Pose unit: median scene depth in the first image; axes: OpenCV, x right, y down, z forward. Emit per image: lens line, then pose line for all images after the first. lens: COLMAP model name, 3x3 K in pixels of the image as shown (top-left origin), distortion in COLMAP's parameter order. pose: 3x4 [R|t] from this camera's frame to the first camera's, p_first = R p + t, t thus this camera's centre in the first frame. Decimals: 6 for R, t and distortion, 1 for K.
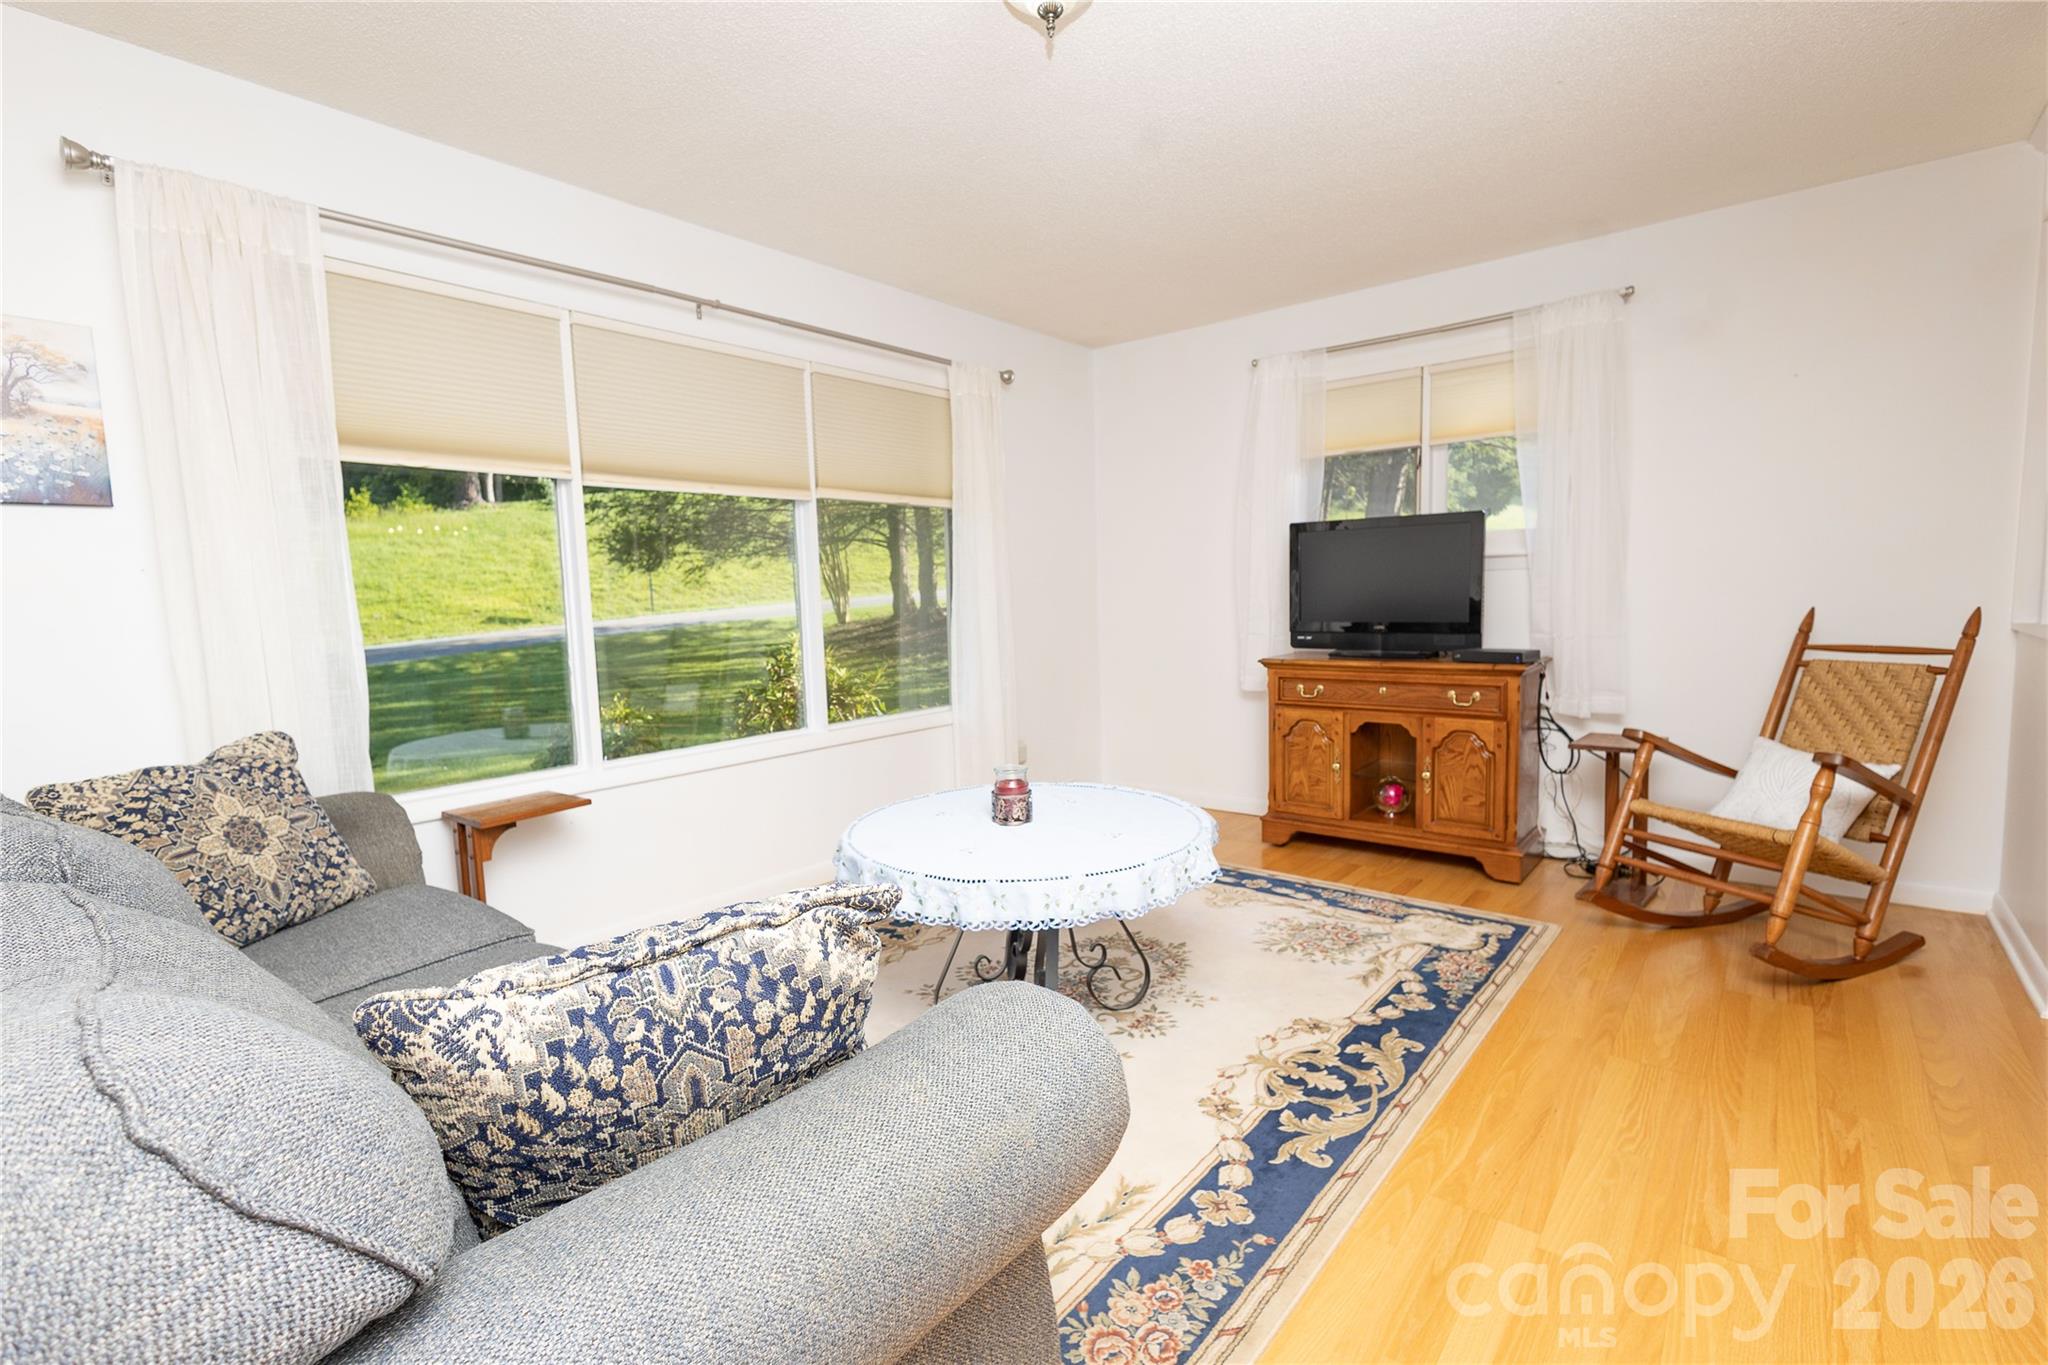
lens RADIAL K [[943.0, 0, 1031.7], [0, 943.0, 684.2], [0, 0, 1]] dist [0.017309, -0.007650]
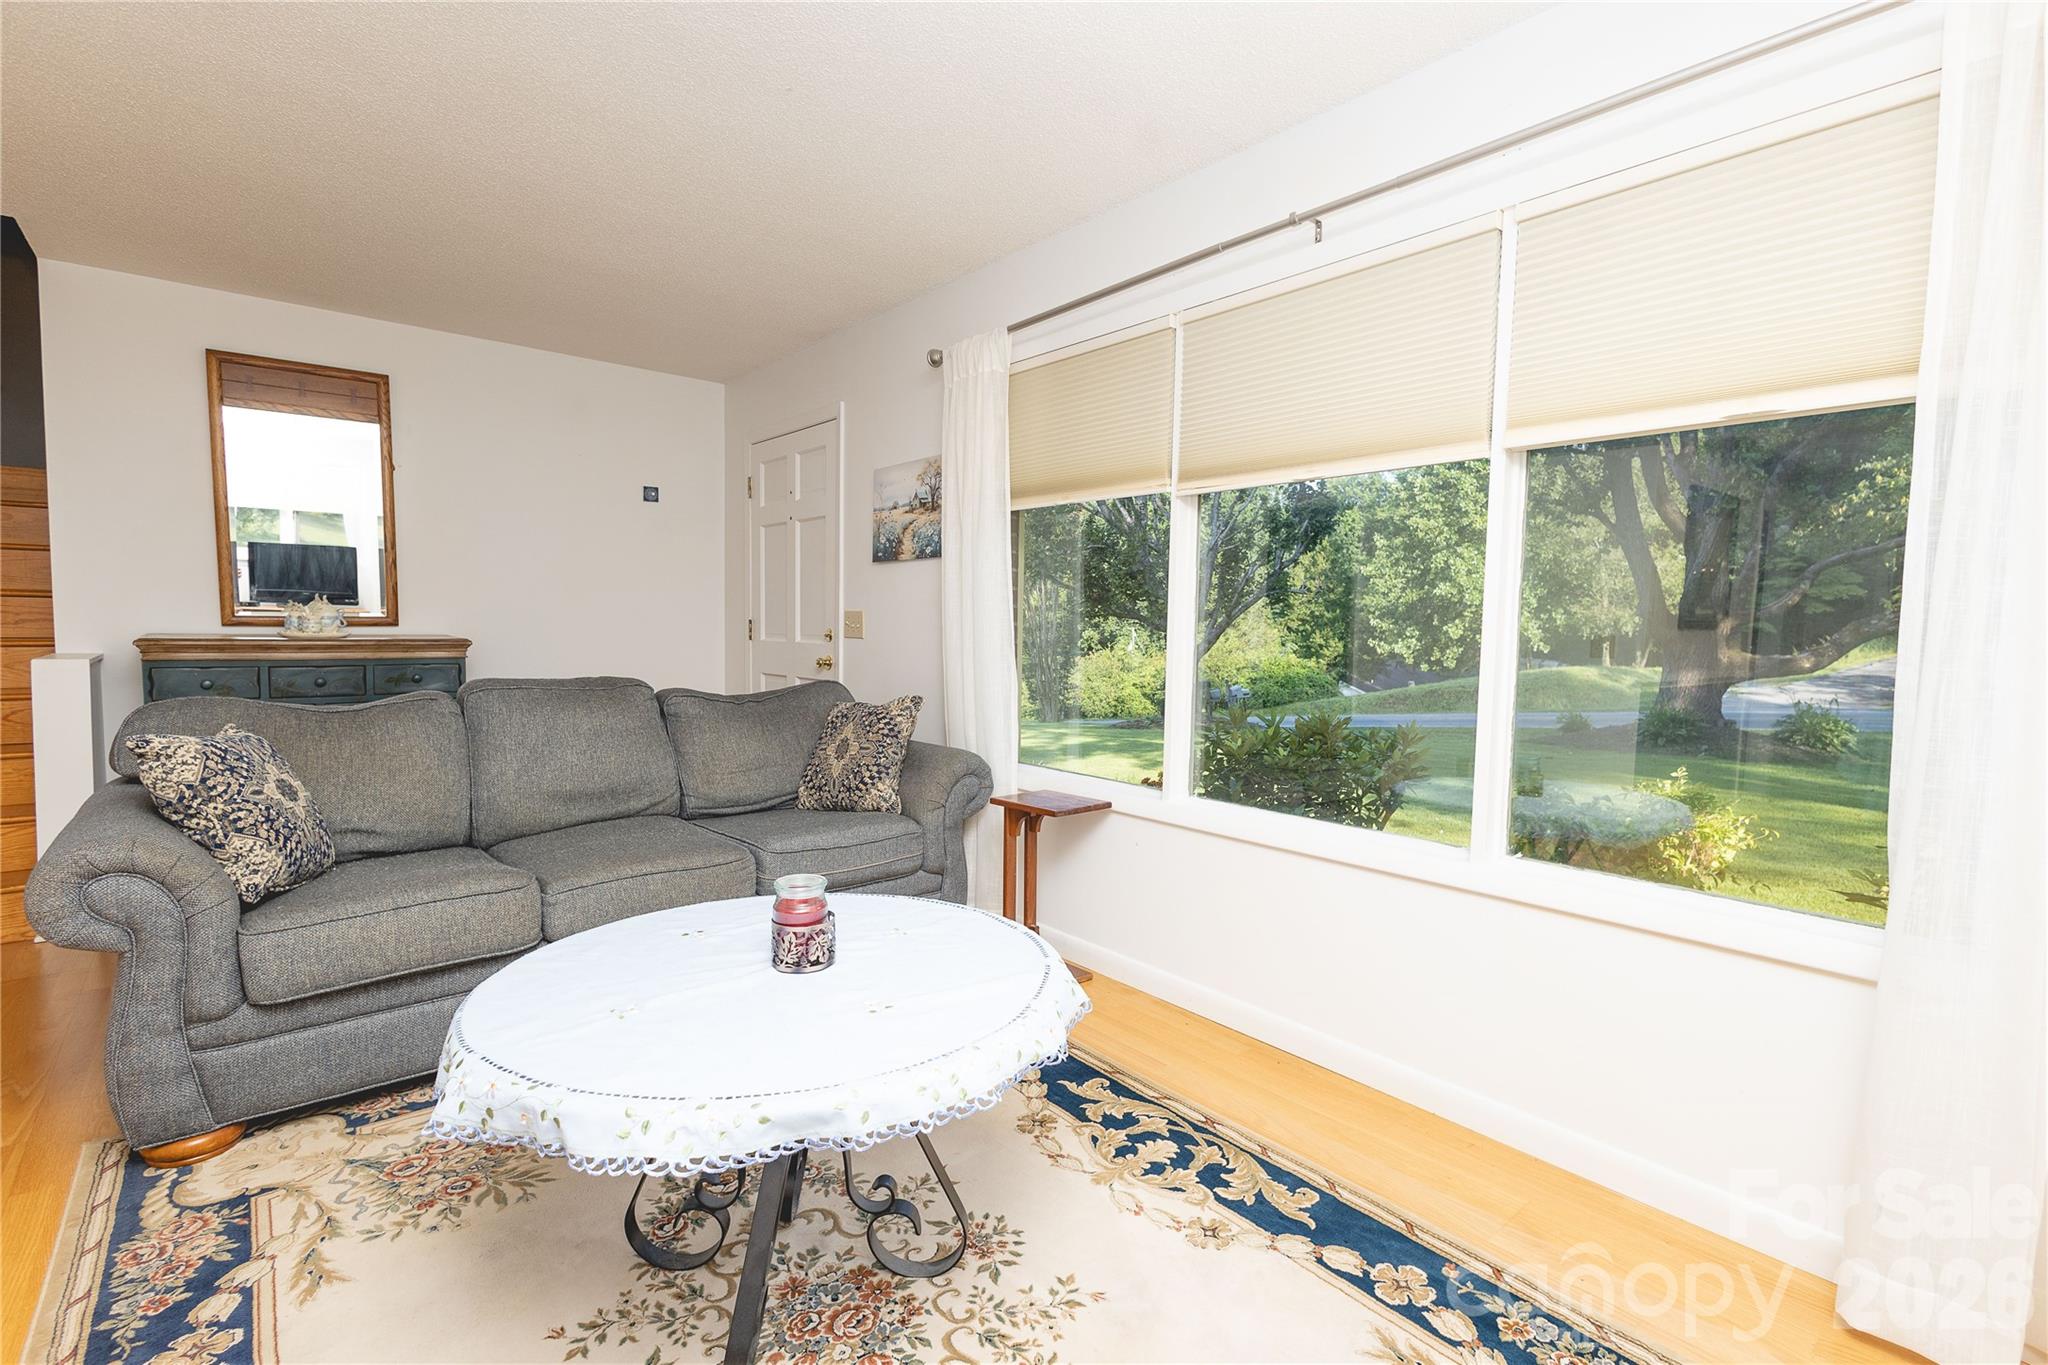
lens RADIAL K [[943.0, 0, 1031.7], [0, 943.0, 684.2], [0, 0, 1]] dist [0.017309, -0.007650]
pose [[-0.193796, 0.086622, -0.977210, 0.429608], [-0.108109, 0.988142, 0.109030, -0.101174], [0.975067, 0.126775, -0.182133, 0.937850]]
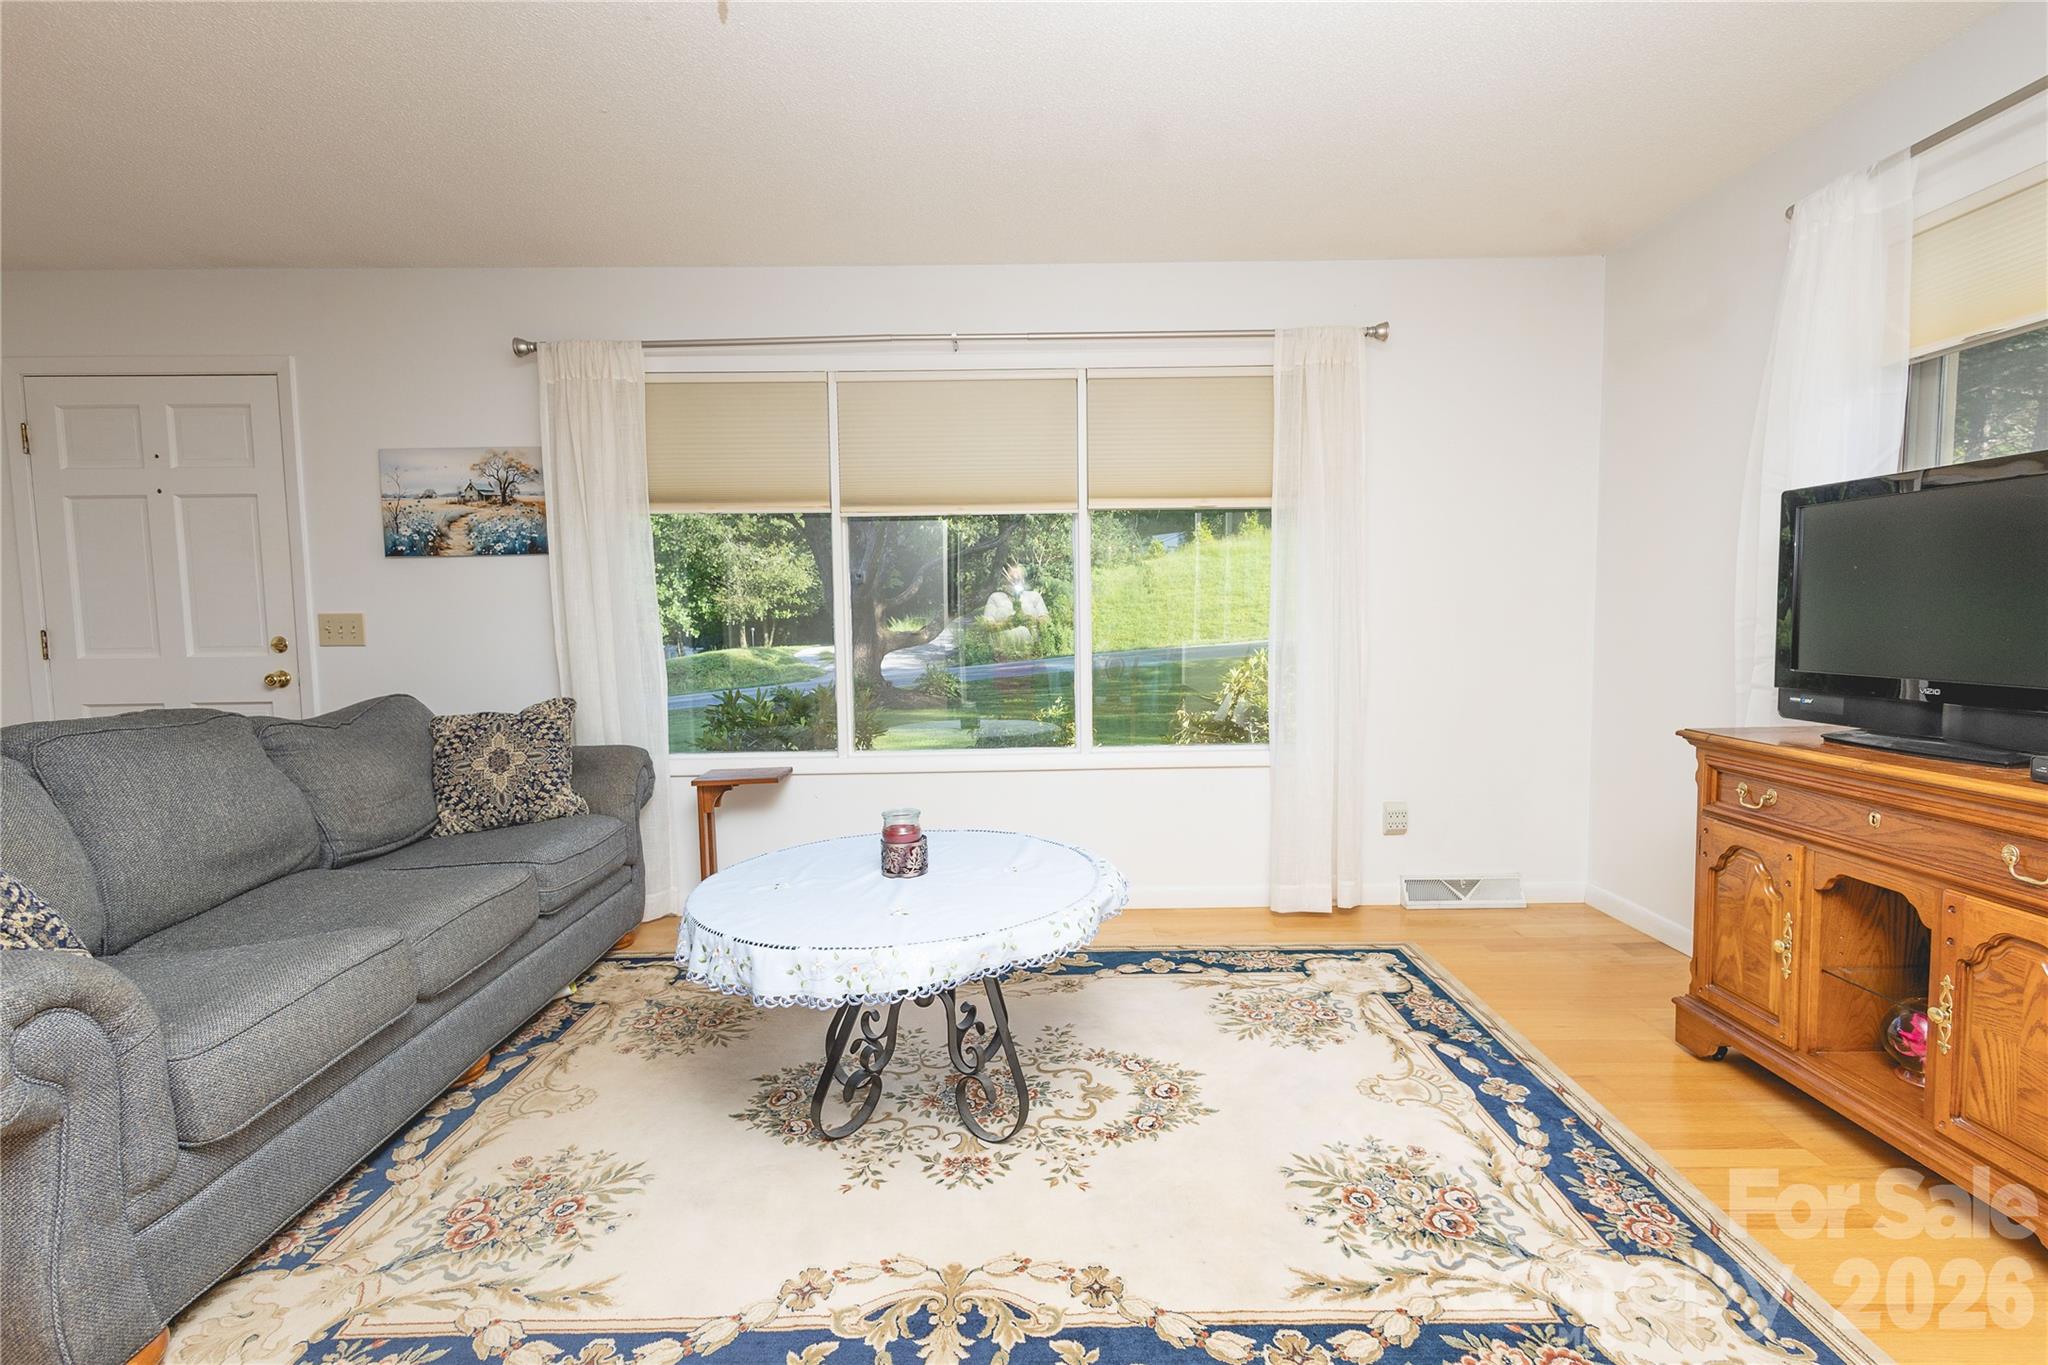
lens RADIAL K [[943.0, 0, 1031.7], [0, 943.0, 684.2], [0, 0, 1]] dist [0.017309, -0.007650]
pose [[0.632057, 0.074949, -0.771289, 0.543575], [-0.078915, 0.996363, 0.032151, -0.051526], [0.770894, 0.040545, 0.635672, 0.391130]]
